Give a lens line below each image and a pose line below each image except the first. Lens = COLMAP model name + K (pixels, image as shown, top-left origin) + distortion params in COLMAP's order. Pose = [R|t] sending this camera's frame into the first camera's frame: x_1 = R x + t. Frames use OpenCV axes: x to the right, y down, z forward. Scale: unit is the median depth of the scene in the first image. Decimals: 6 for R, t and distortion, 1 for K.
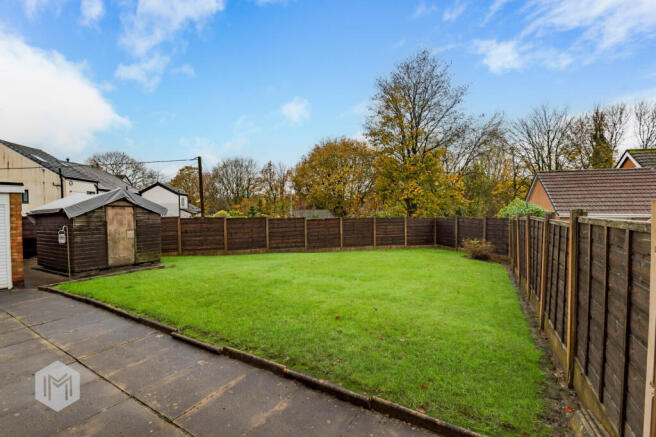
lens RADIAL K [[290.9, 0, 330.2], [0, 290.9, 216.5], [0, 0, 1]] dist [0.000062, -0.017008]
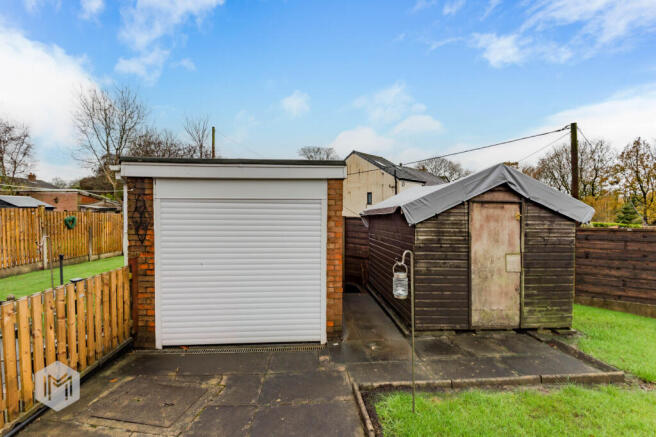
lens RADIAL K [[290.9, 0, 330.2], [0, 290.9, 216.5], [0, 0, 1]] dist [0.000062, -0.017008]
pose [[0.565667, 0.022706, -0.824321, -0.476777], [-0.026928, 0.999596, 0.009056, -0.009068], [0.824194, 0.017075, 0.566050, 0.499811]]
